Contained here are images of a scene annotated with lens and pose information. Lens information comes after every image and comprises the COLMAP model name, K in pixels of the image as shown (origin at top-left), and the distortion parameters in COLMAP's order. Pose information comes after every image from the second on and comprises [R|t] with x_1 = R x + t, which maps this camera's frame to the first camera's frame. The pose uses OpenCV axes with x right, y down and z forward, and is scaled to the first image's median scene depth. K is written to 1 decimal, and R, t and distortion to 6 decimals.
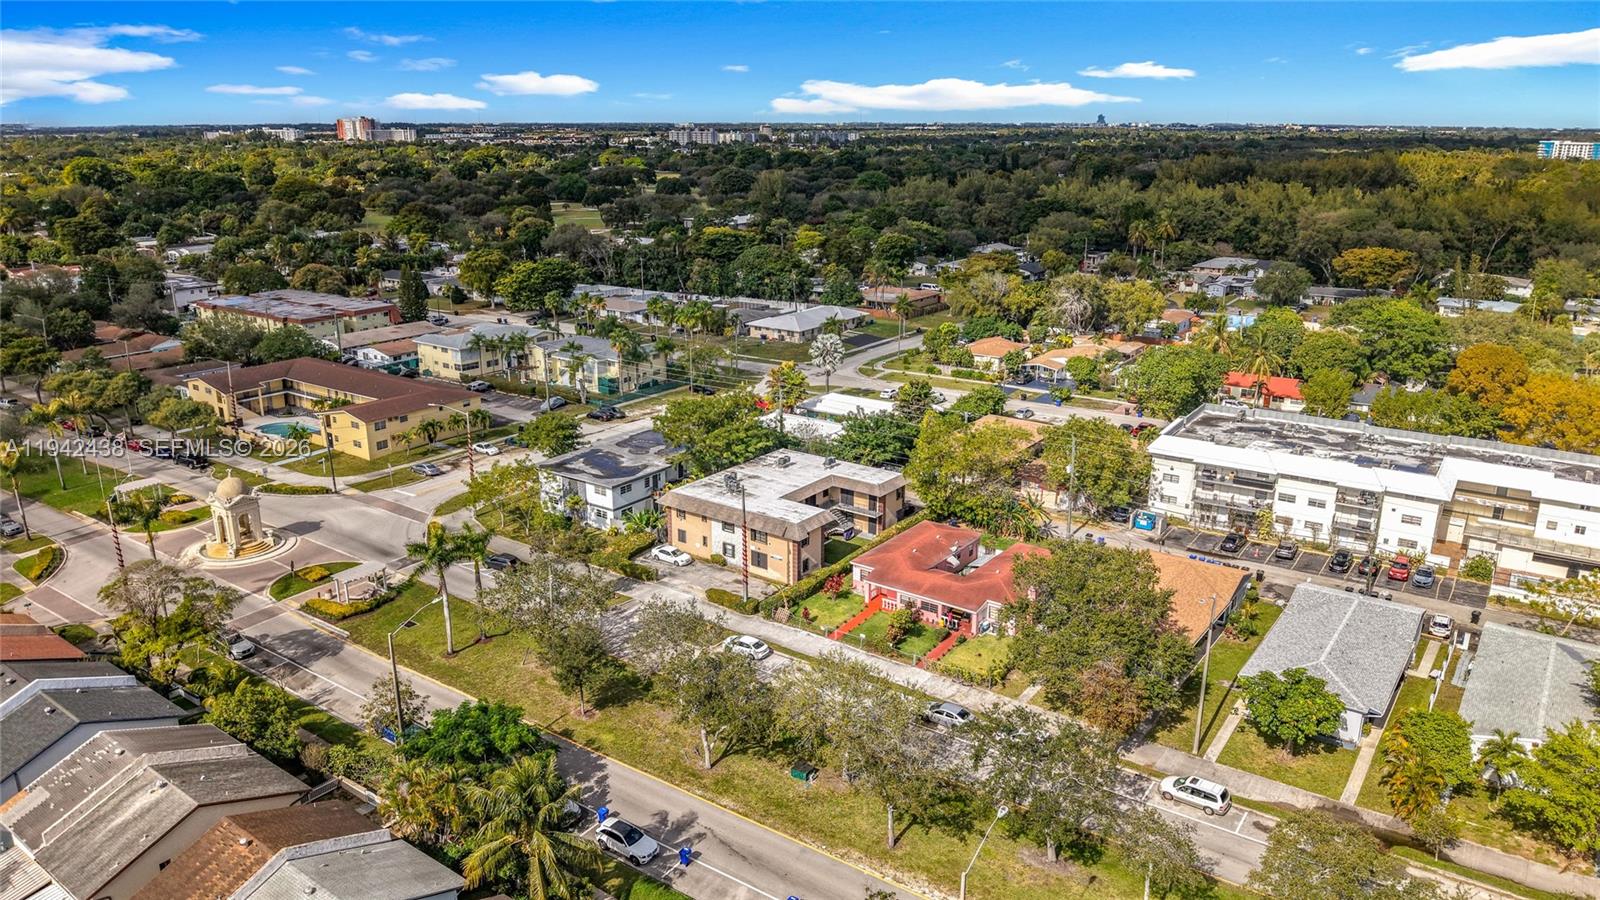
lens RADIAL K [[1146.1, 0, 800.0], [0, 1146.1, 450.0], [0, 0, 1]] dist [-0.037190, 0.000195]
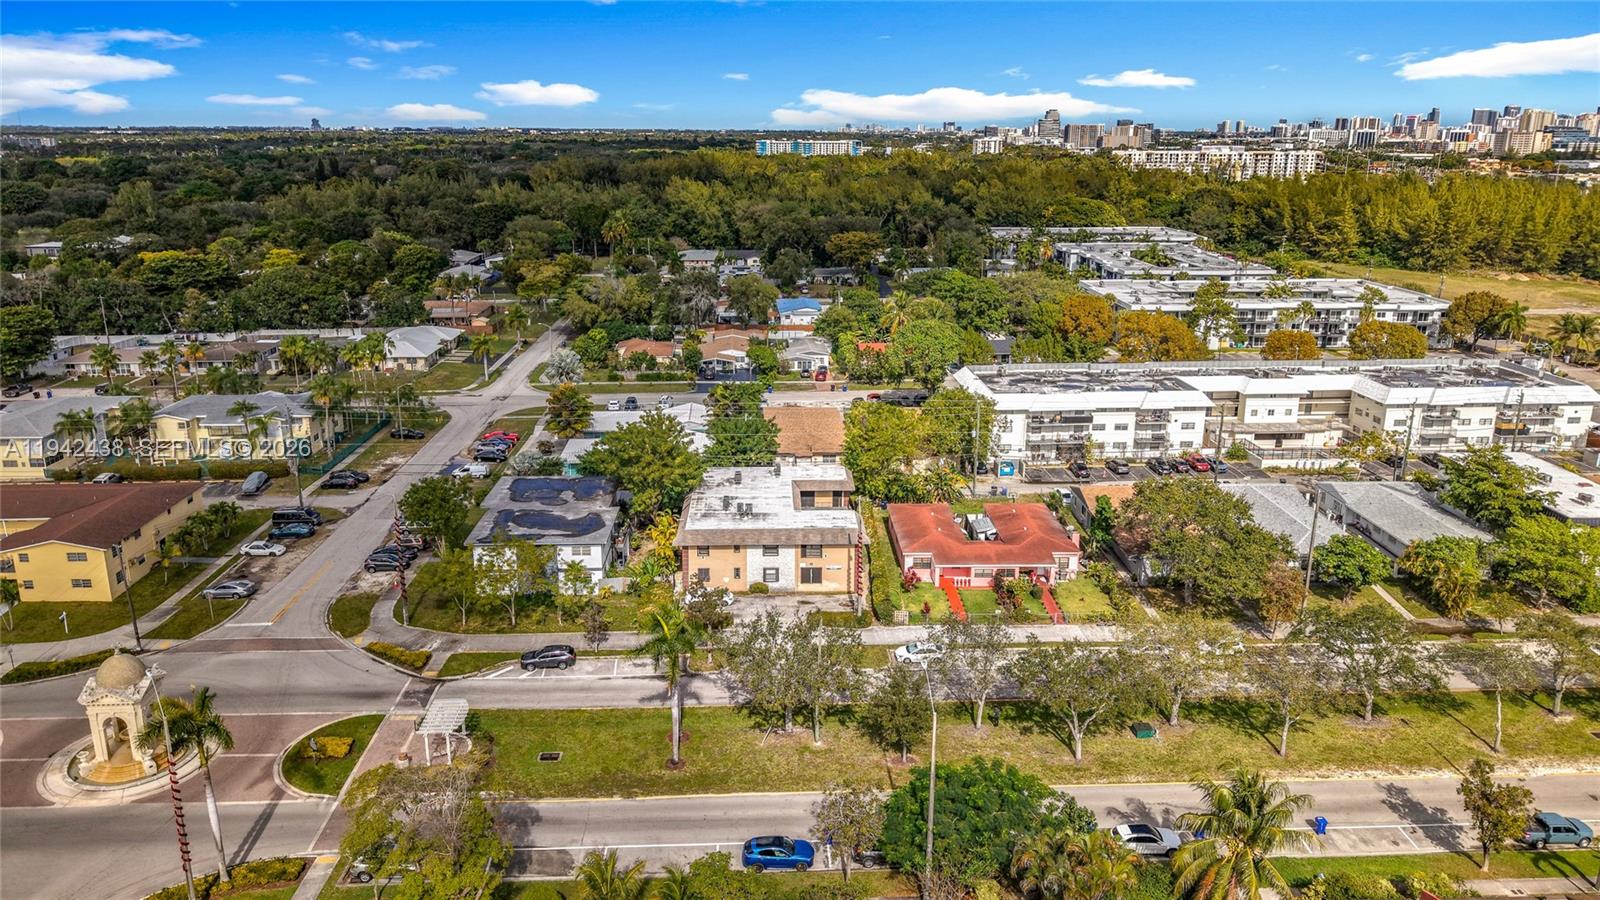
lens RADIAL K [[1133.7, 0, 796.5], [0, 1133.7, 372.2], [0, 0, 1]] dist [0.004001, -0.001257]
pose [[0.776182, -0.132829, 0.616359, -0.585347], [0.172854, 0.984933, -0.005416, -0.067516], [-0.606352, 0.110744, 0.787447, 0.219877]]
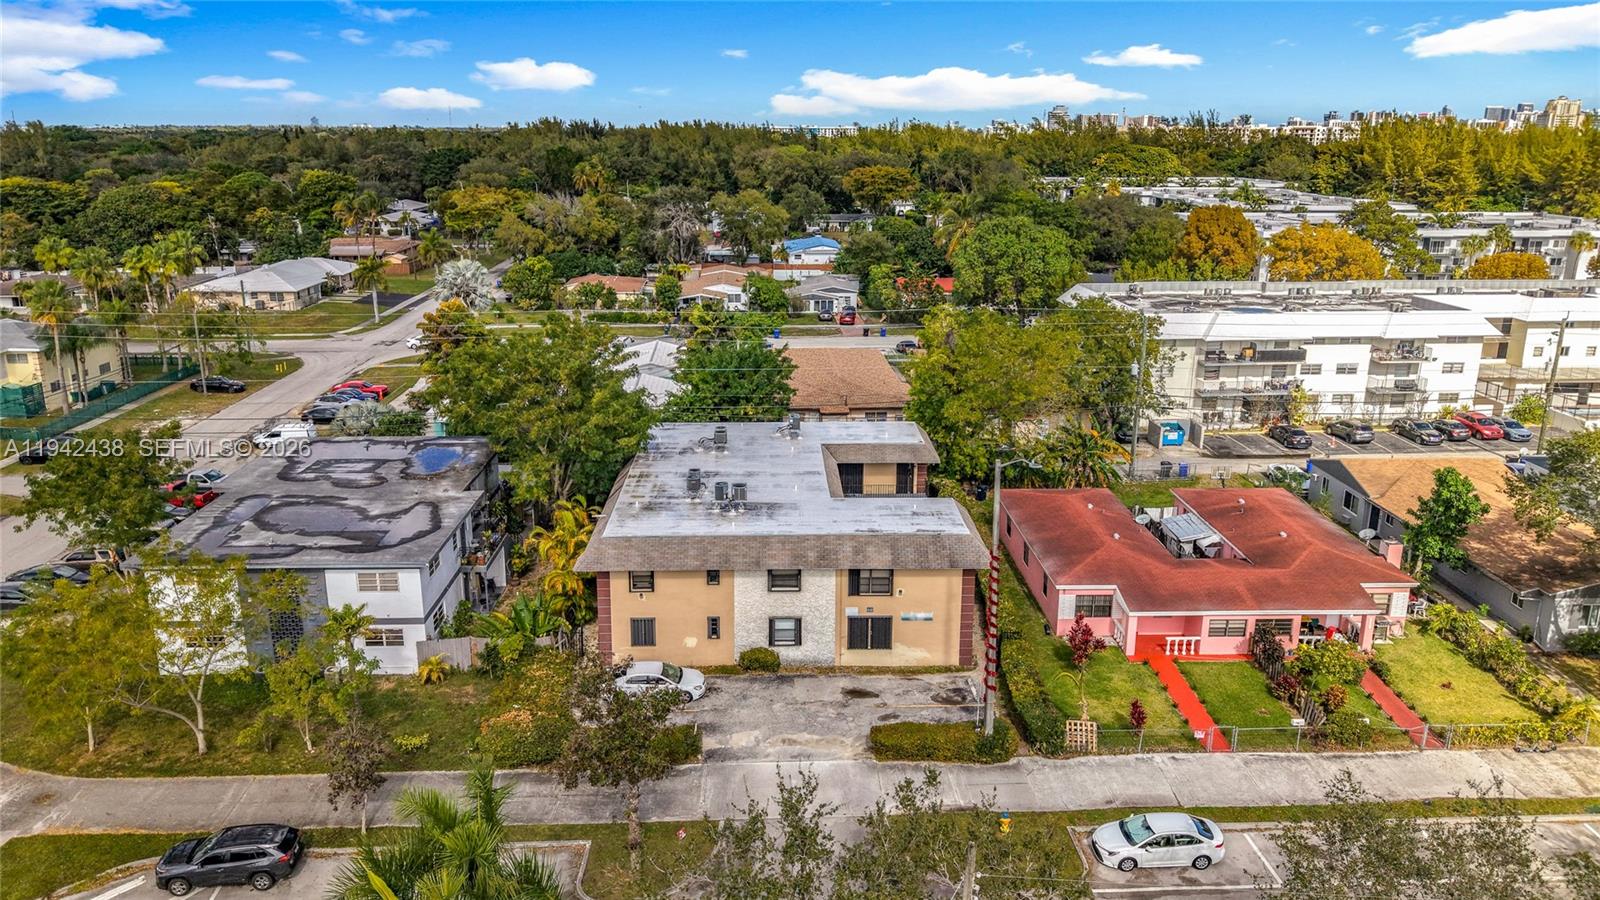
lens RADIAL K [[1108.2, 0, 791.5], [0, 1108.2, 394.5], [0, 0, 1]] dist [-0.003926, 0.001161]
pose [[0.779803, -0.141545, 0.609814, -0.303053], [0.172027, 0.985054, 0.008662, -0.007732], [-0.601926, 0.098149, 0.792497, 0.624366]]
